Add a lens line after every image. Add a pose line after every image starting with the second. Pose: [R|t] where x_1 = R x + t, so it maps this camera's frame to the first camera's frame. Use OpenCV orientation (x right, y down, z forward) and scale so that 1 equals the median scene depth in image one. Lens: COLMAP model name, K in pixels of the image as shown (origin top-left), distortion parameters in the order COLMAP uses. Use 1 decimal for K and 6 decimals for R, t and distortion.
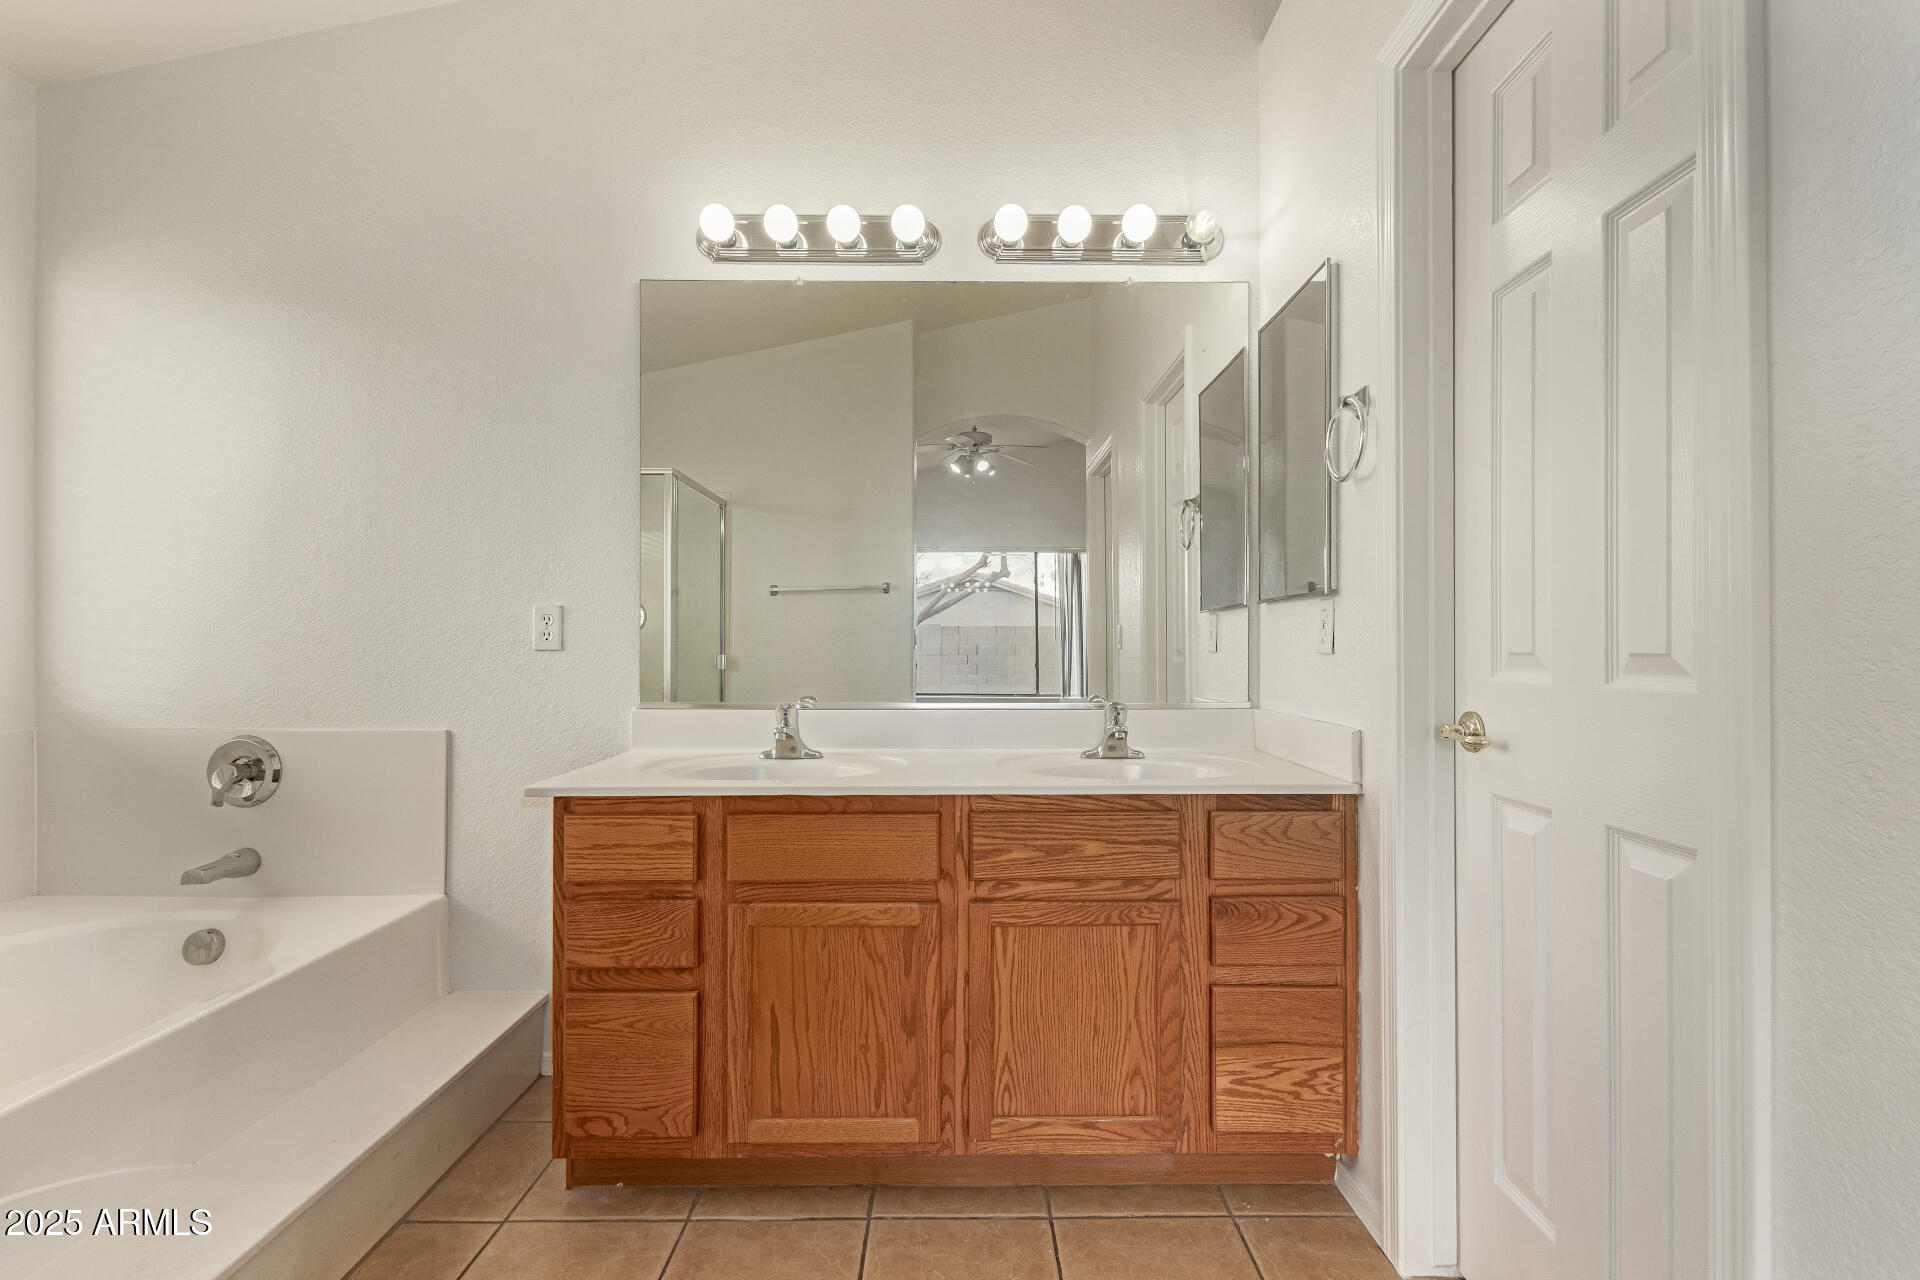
lens RADIAL K [[868.5, 0, 965.5], [0, 868.5, 637.6], [0, 0, 1]] dist [0.001921, 0.000497]
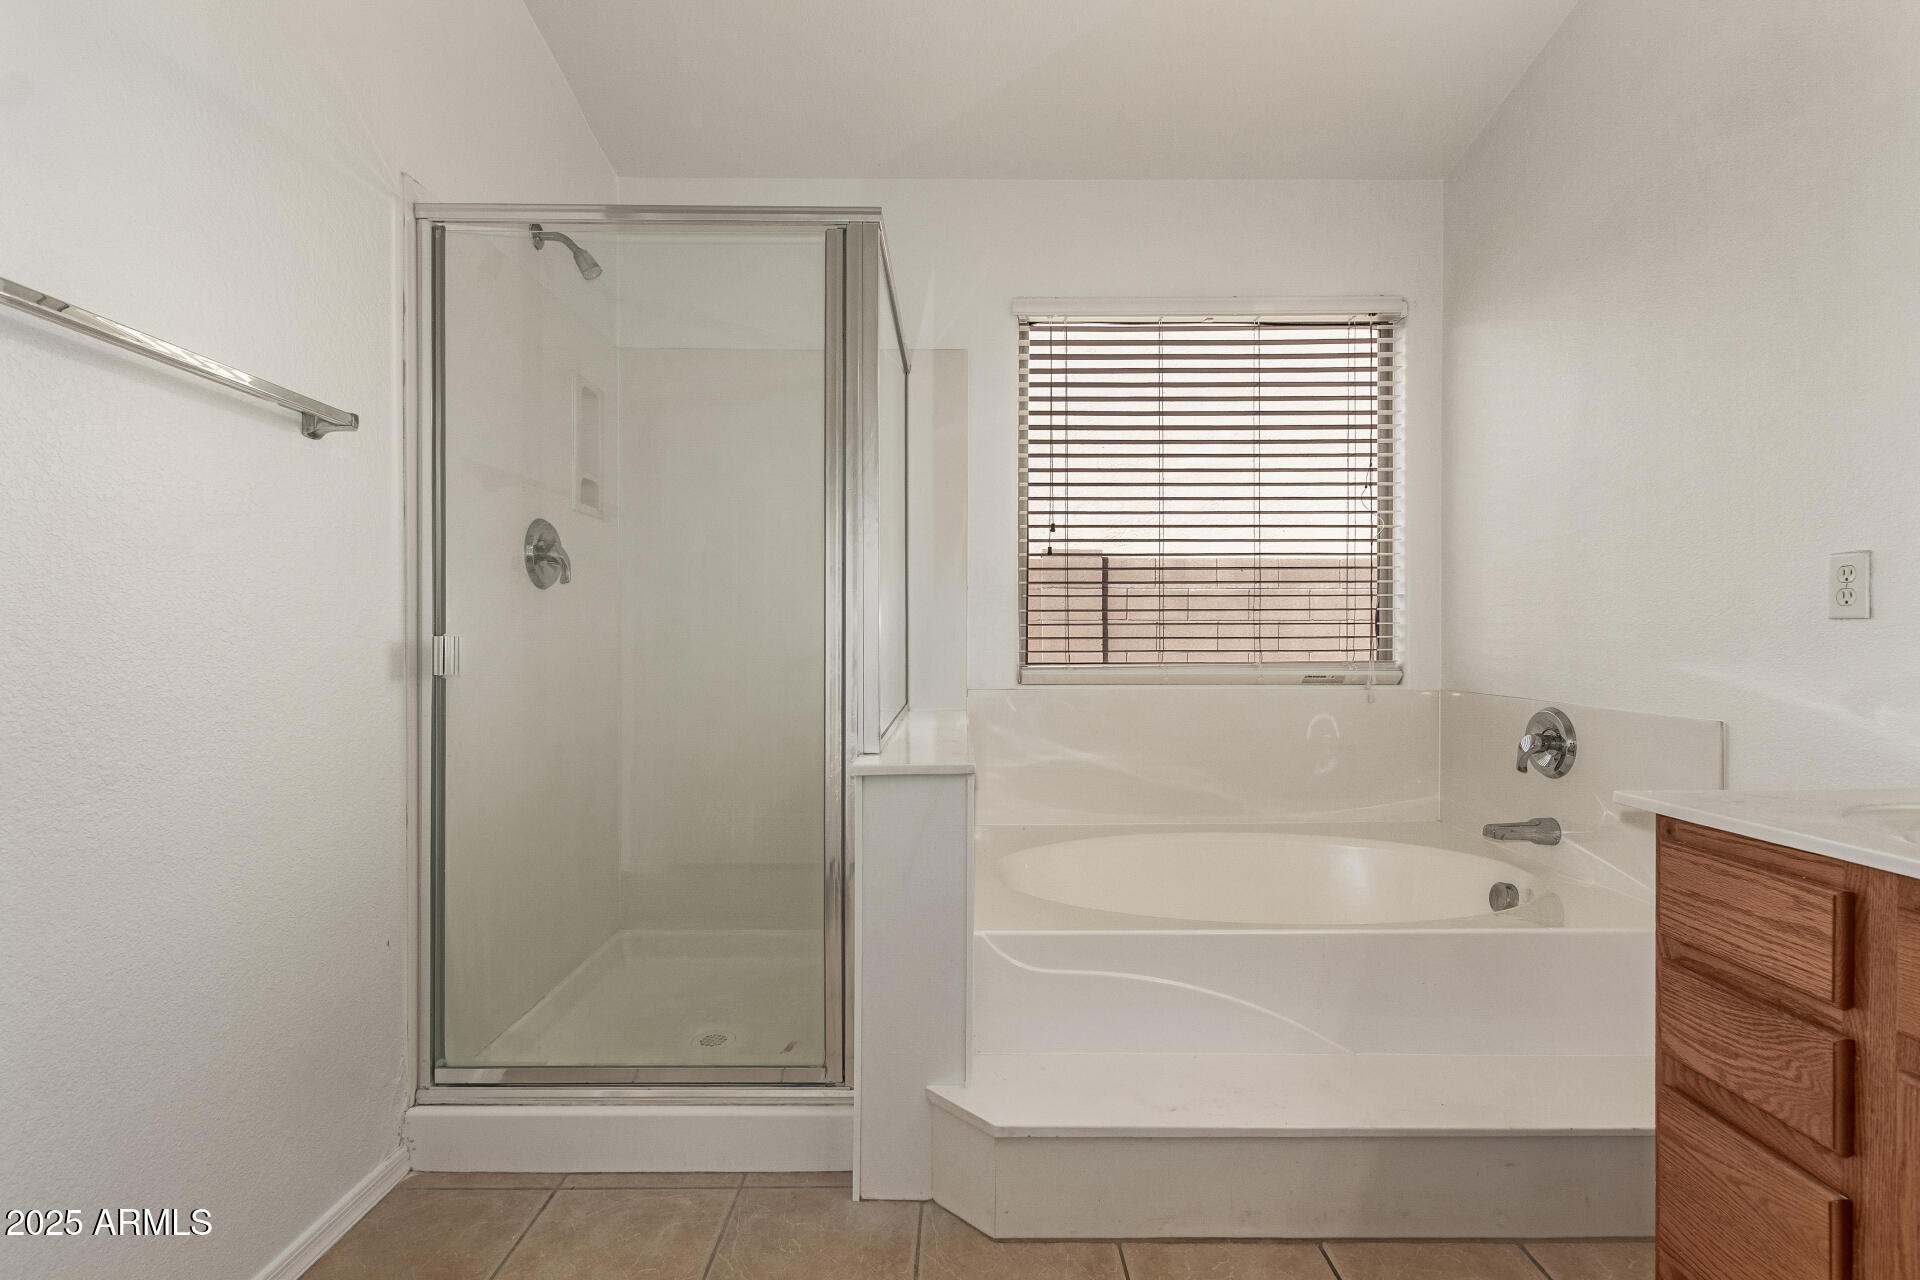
lens RADIAL K [[885.2, 0, 959.2], [0, 885.2, 633.6], [0, 0, 1]] dist [0.002445, -0.001400]
pose [[-0.006425, -0.002776, -0.999976, 0.284630], [0.011977, 0.999924, -0.002853, 0.027223], [0.999908, -0.011995, -0.006391, 0.421173]]
